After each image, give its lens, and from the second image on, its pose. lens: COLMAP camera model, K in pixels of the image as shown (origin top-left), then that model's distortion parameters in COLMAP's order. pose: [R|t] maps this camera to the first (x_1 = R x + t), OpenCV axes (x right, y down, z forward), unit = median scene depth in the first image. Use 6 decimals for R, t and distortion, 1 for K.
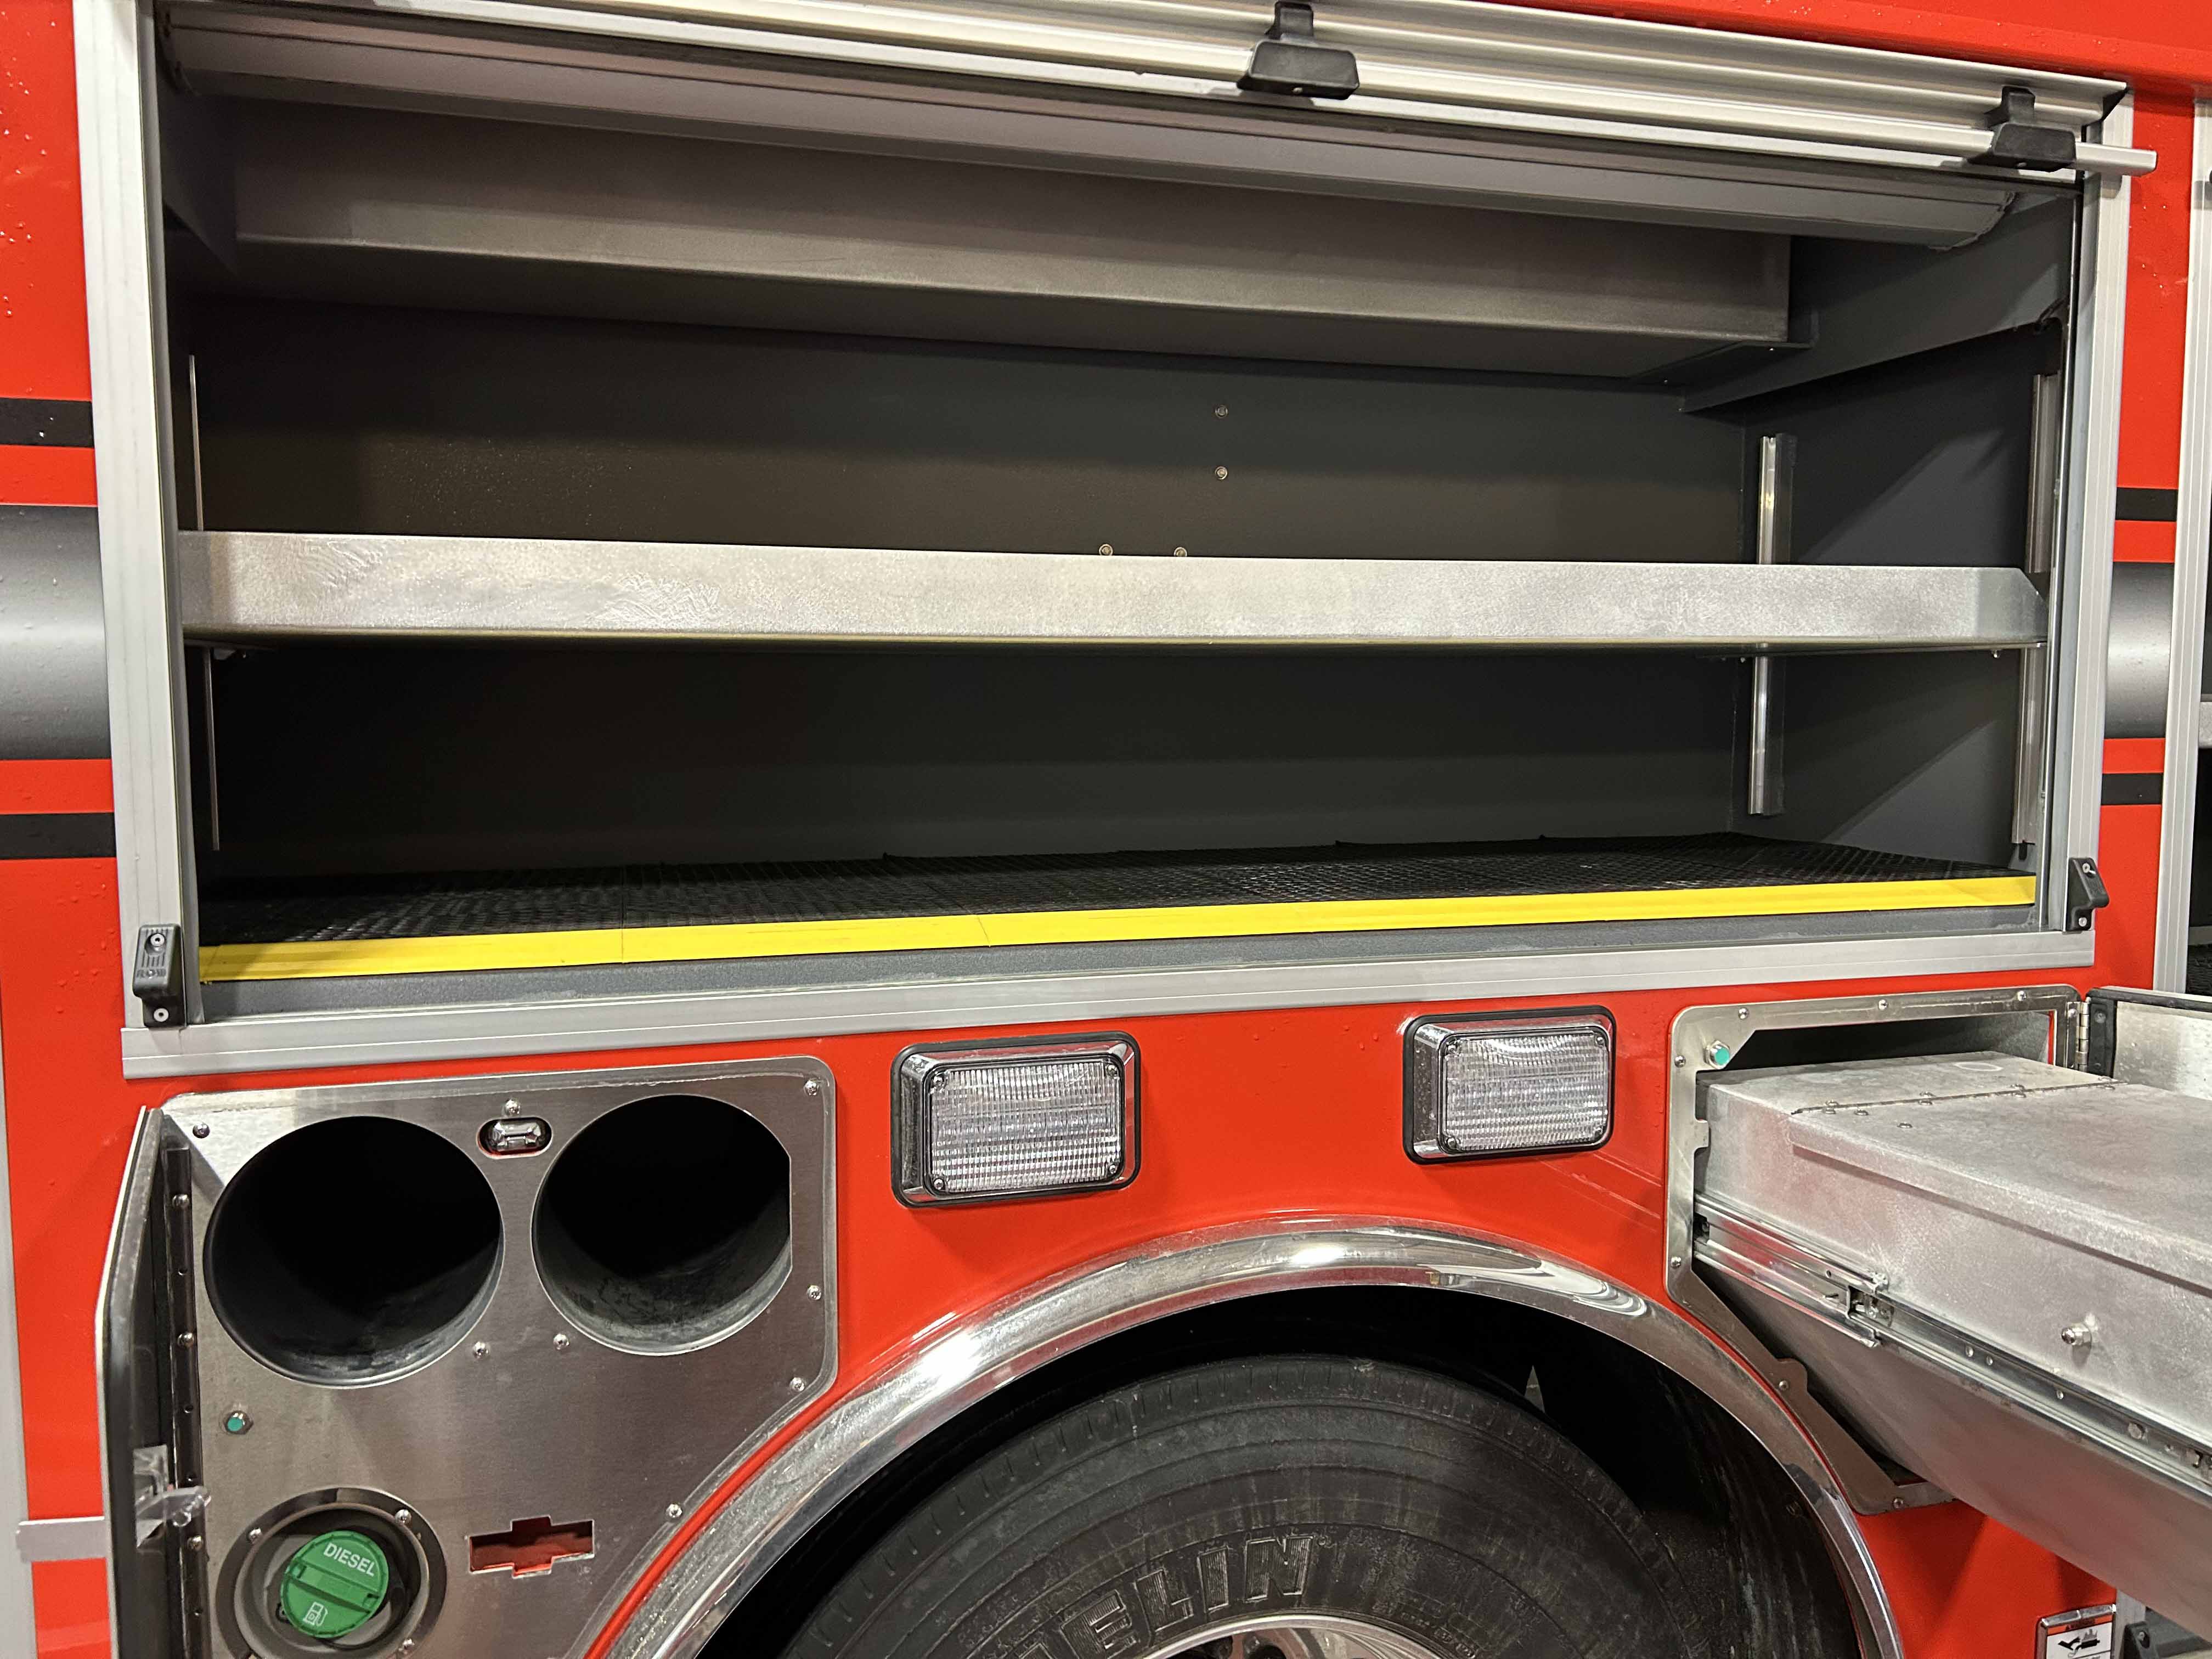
lens RADIAL K [[1624.1, 0, 1114.1], [0, 1624.1, 836.7], [0, 0, 1]] dist [0.005659, -0.013458]
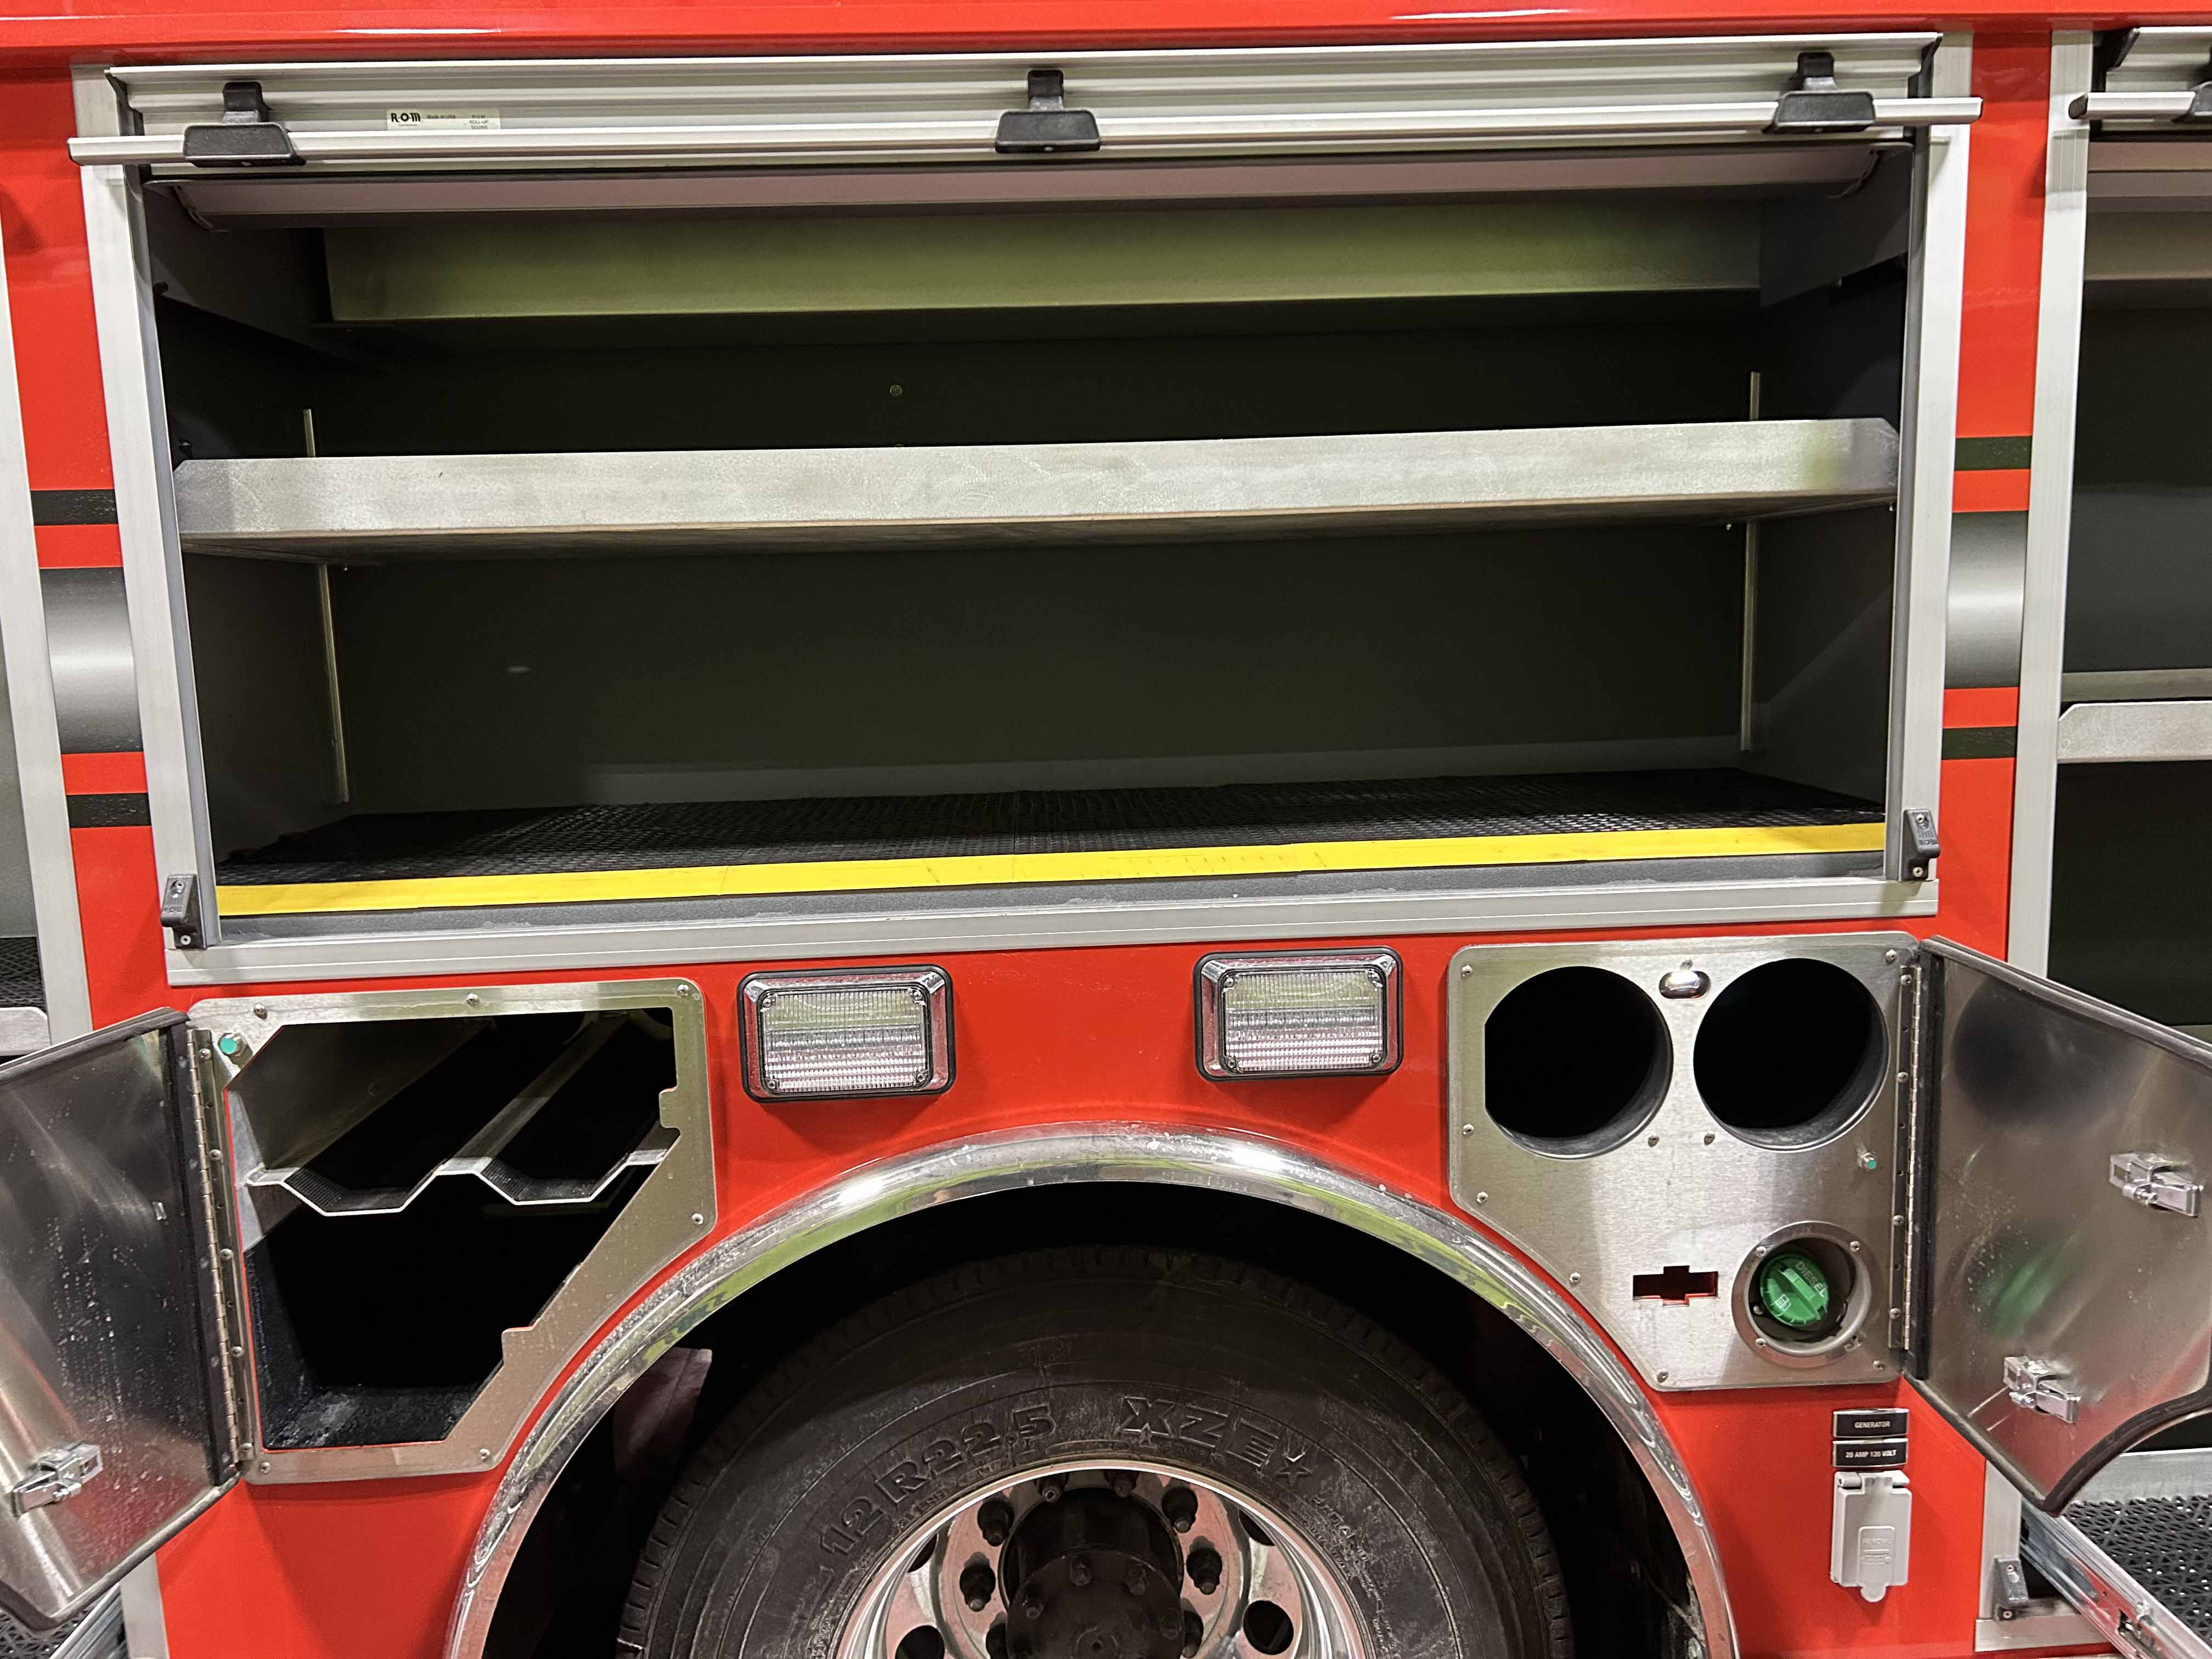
lens RADIAL K [[1624.1, 0, 1102.7], [0, 1624.1, 807.2], [0, 0, 1]] dist [0.005659, -0.013458]
pose [[0.973923, 0.002500, -0.226867, 0.404878], [0.009885, 0.998522, 0.053442, -0.057512], [0.226665, -0.054291, 0.972458, -0.122914]]
